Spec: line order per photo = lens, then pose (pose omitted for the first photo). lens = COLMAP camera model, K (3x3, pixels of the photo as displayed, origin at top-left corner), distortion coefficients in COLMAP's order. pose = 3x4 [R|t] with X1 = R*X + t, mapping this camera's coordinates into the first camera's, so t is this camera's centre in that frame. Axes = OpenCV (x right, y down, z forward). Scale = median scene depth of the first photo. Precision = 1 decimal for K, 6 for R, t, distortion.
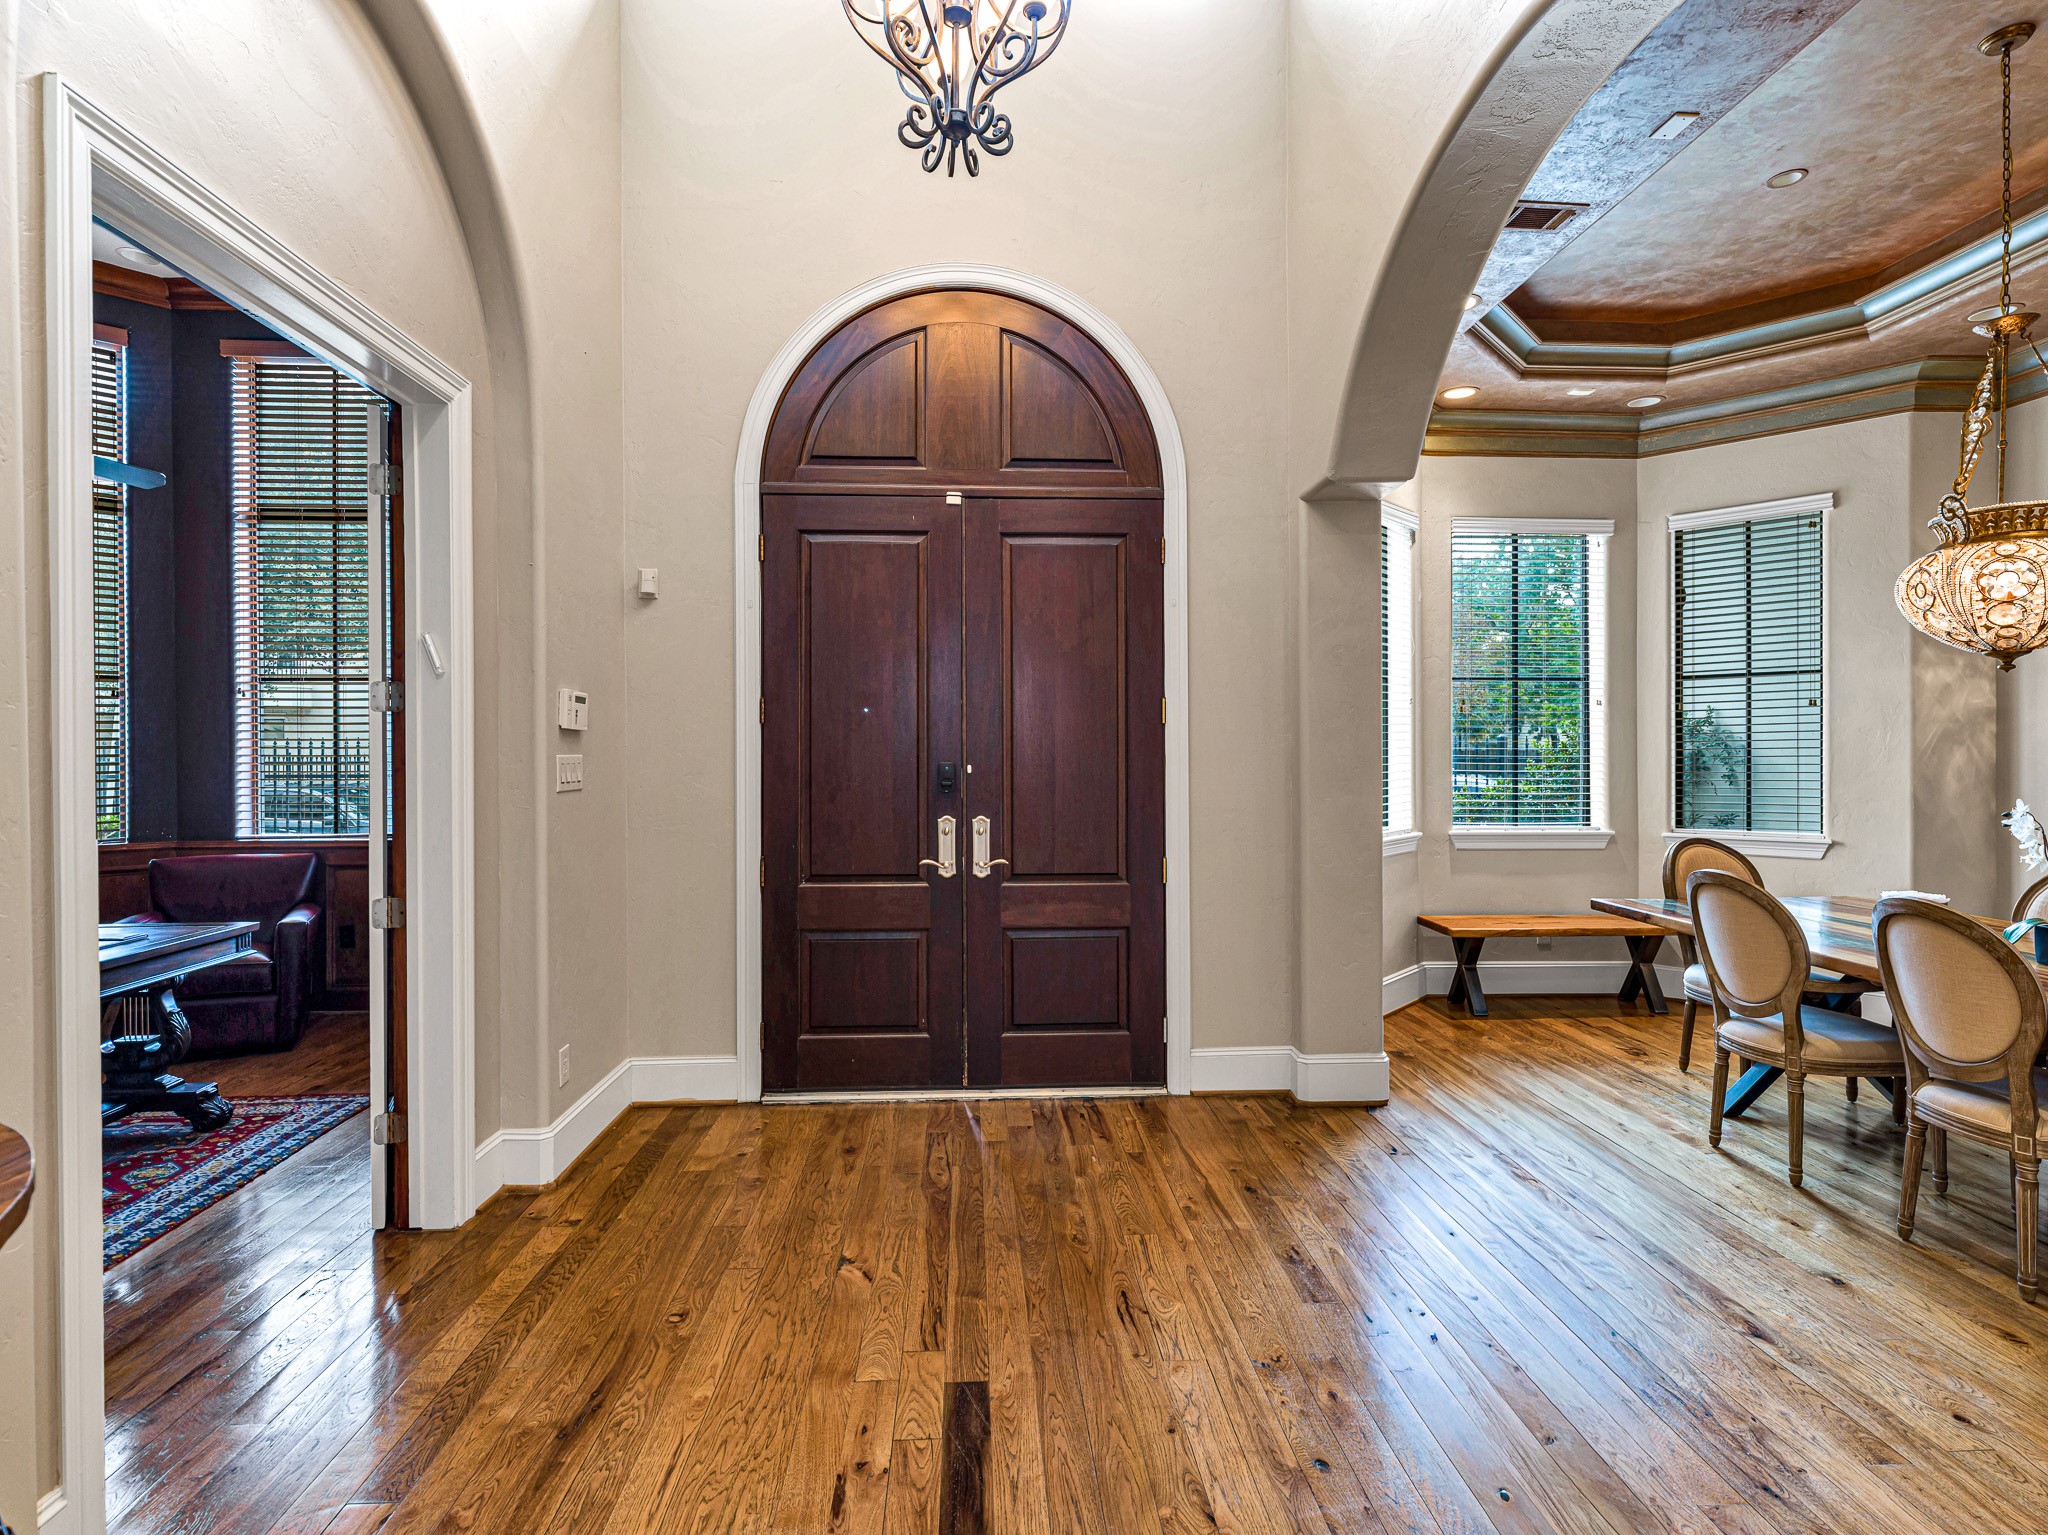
lens RADIAL K [[1015.0, 0, 1017.6], [0, 1015.0, 757.3], [0, 0, 1]] dist [-0.002103, -0.000733]
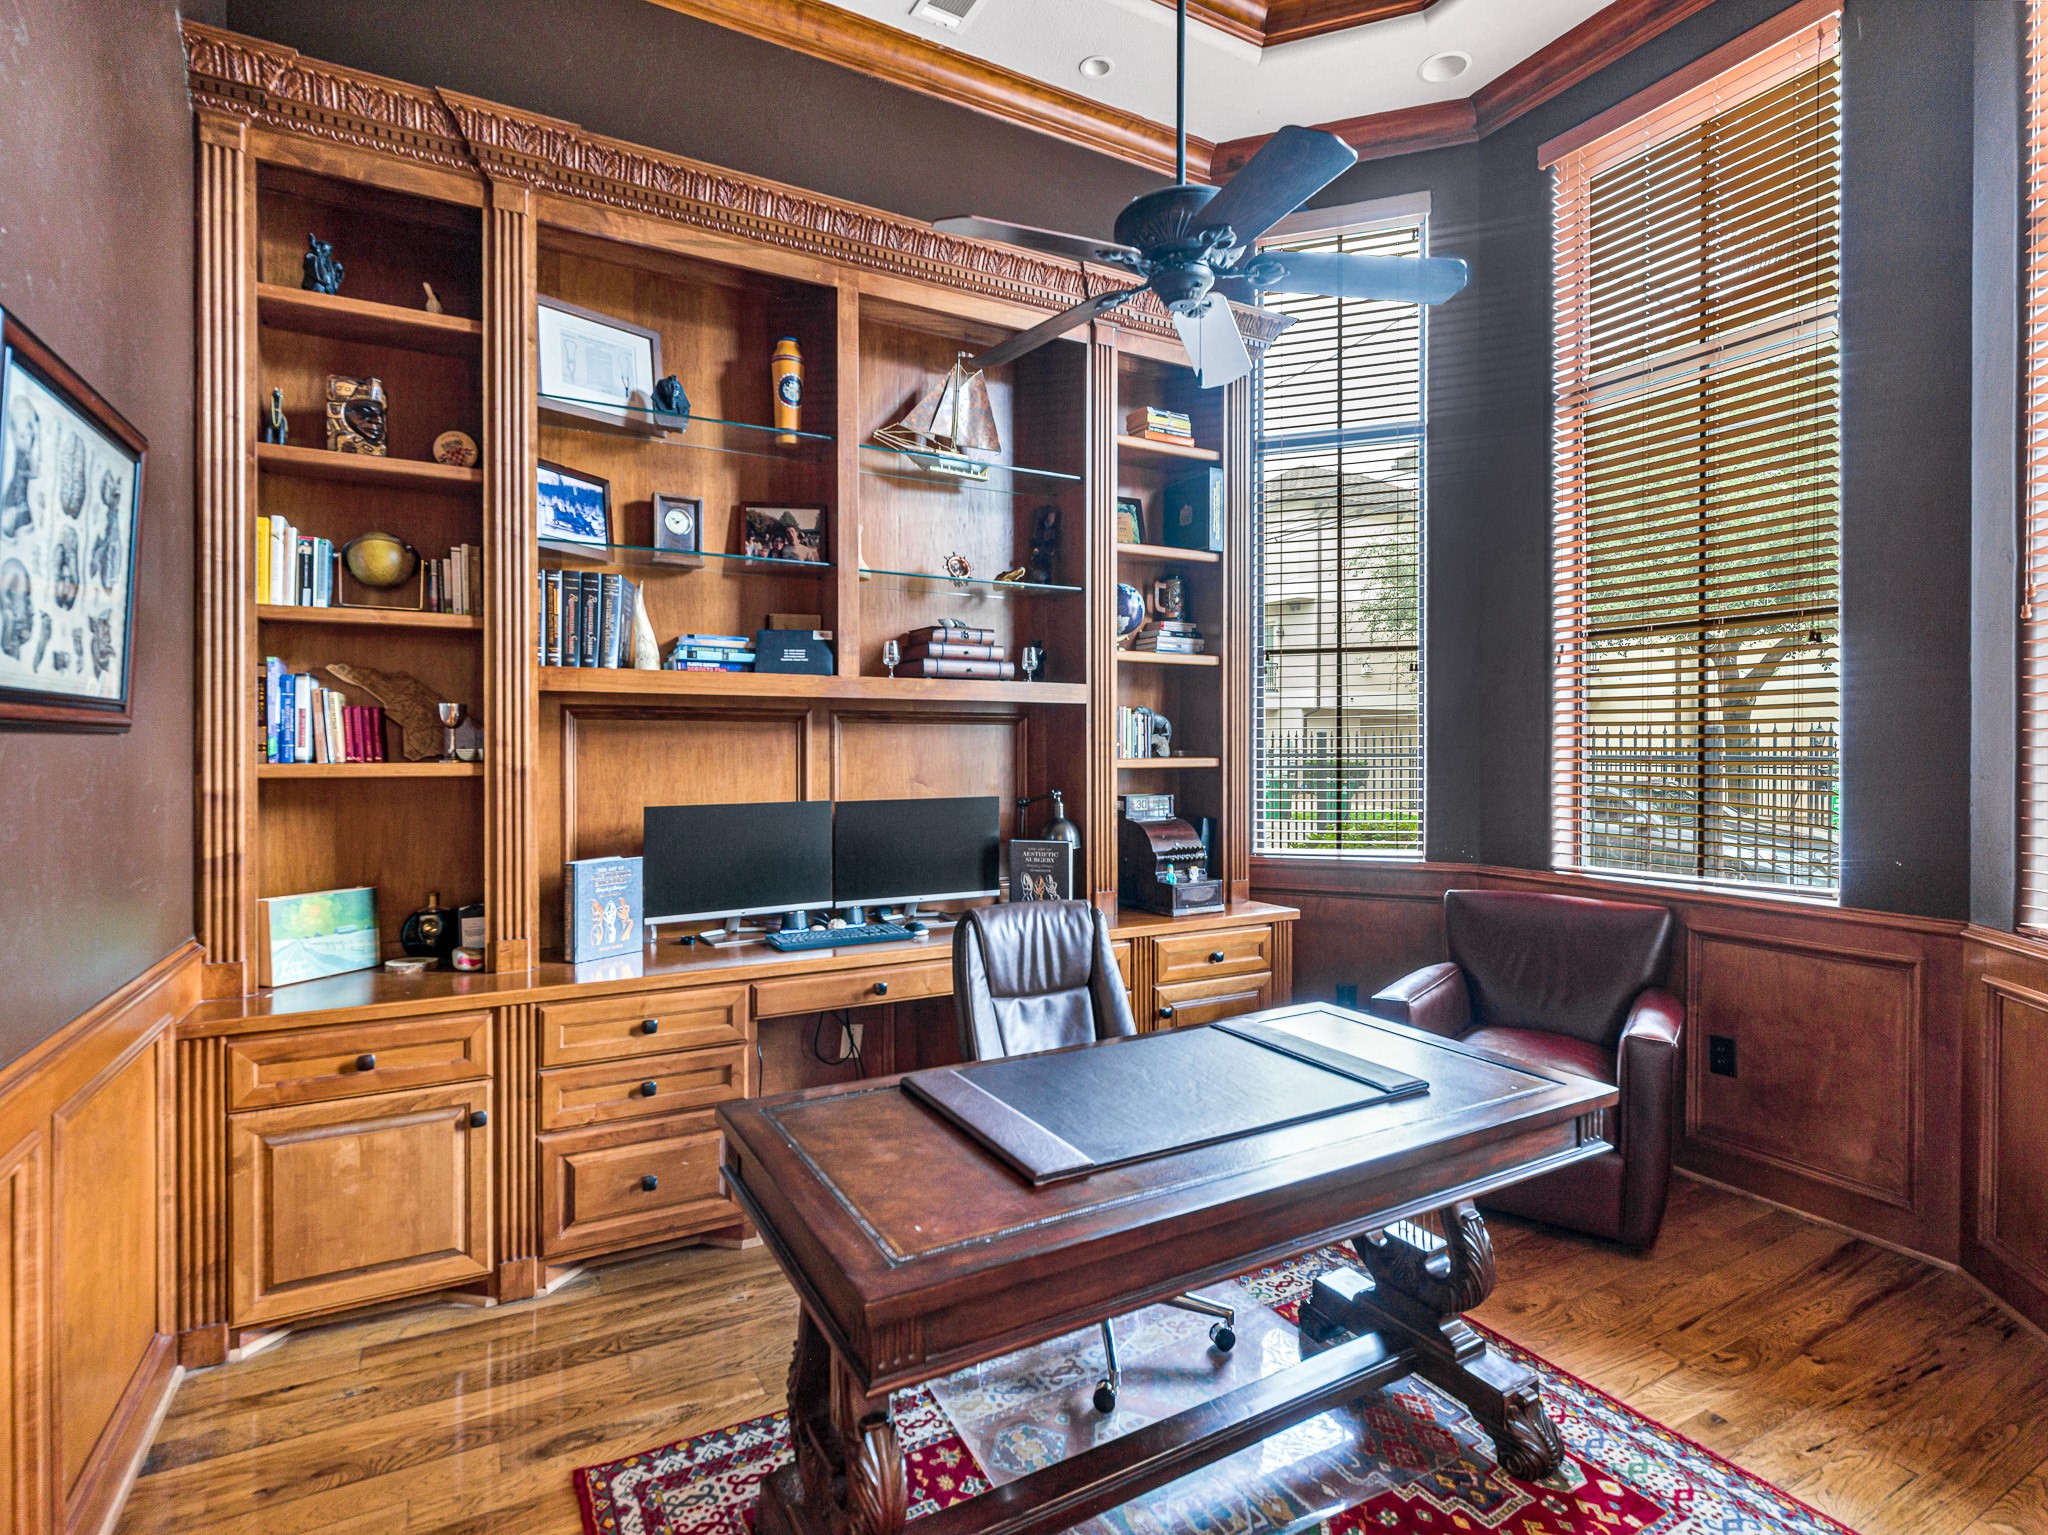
lens RADIAL K [[1036.2, 0, 1025.3], [0, 1036.2, 756.6], [0, 0, 1]] dist [-0.003087, -0.001930]
pose [[0.448430, 0.012753, -0.893727, -0.335145], [-0.005761, 0.999919, 0.011377, -0.001522], [0.893799, 0.000046, 0.448467, 0.402678]]
